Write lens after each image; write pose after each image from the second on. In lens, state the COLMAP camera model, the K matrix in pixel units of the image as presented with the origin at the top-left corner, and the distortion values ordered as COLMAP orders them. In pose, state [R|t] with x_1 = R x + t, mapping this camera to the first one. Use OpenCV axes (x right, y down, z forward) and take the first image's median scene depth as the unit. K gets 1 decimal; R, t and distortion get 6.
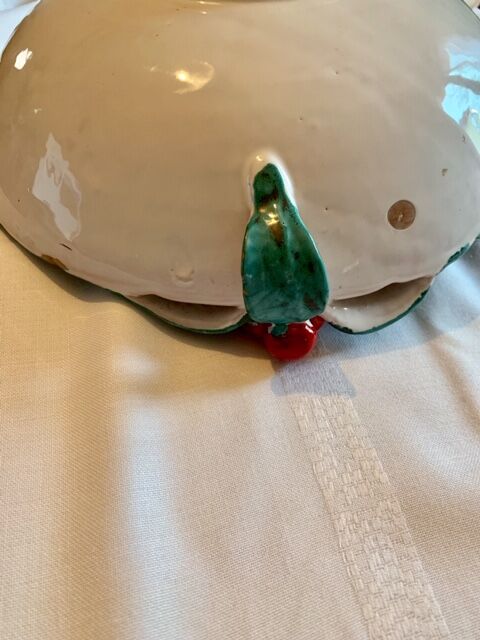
lens RADIAL K [[490.1, 0, 242.4], [0, 490.1, 320.1], [0, 0, 1]] dist [0.001303, -0.013960]
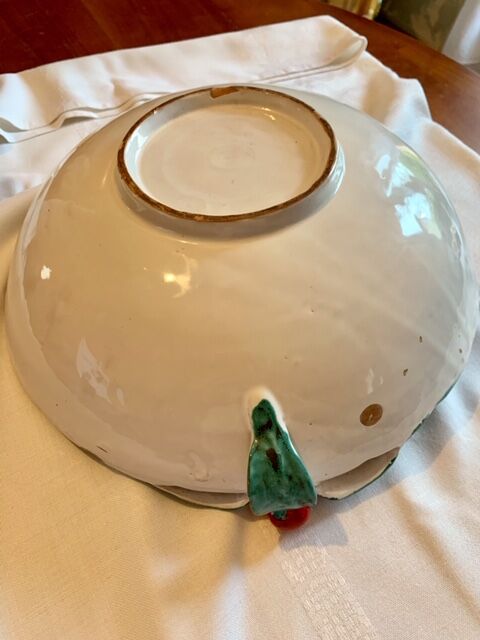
lens RADIAL K [[490.1, 0, 237.7], [0, 490.1, 320.2], [0, 0, 1]] dist [0.001303, -0.013960]
pose [[0.997147, -0.075446, 0.002284, 0.002255], [0.074815, 0.991910, 0.102553, -0.654316], [-0.010002, -0.102090, 0.994725, -0.222937]]
